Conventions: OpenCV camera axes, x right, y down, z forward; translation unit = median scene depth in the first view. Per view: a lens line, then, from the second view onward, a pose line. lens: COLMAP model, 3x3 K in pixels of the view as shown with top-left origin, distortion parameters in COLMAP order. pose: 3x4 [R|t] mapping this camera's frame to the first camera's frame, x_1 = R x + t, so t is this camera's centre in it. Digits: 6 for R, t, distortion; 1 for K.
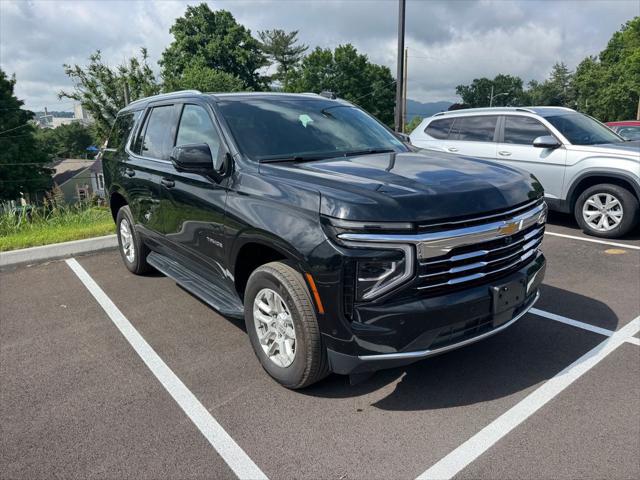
lens RADIAL K [[464.8, 0, 330.1], [0, 464.8, 242.1], [0, 0, 1]] dist [0.000794, -0.006198]
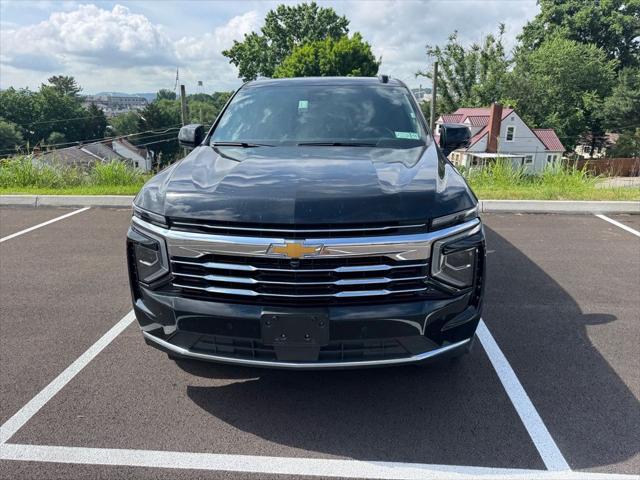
lens RADIAL K [[464.8, 0, 330.1], [0, 464.8, 242.1], [0, 0, 1]] dist [0.000794, -0.006198]
pose [[0.727431, 0.214521, -0.651786, 0.097427], [-0.183707, 0.976085, 0.116230, -0.015163], [0.661132, 0.035189, 0.749444, 0.043729]]
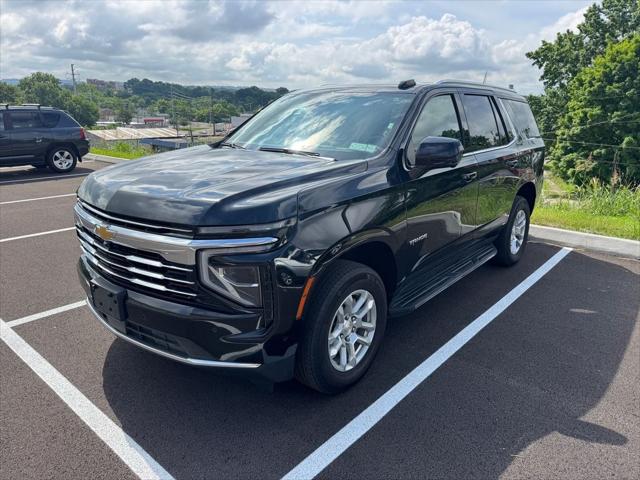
lens RADIAL K [[464.8, 0, 330.1], [0, 464.8, 242.1], [0, 0, 1]] dist [0.000794, -0.006198]
pose [[0.178994, 0.298001, -0.937633, 0.140221], [-0.257575, 0.933978, 0.247669, -0.037833], [0.949535, 0.197180, 0.243934, 0.123235]]
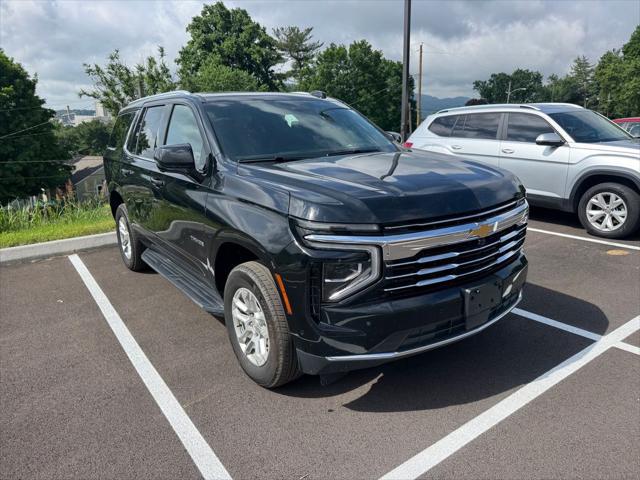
lens RADIAL K [[465.1, 0, 323.9], [0, 465.1, 240.2], [0, 0, 1]] dist [0.000093, -0.005137]
pose [[0.998804, 0.007502, -0.048323, 0.009875], [-0.007335, 0.999967, 0.003632, -0.000935], [0.048348, -0.003274, 0.998825, -0.000101]]
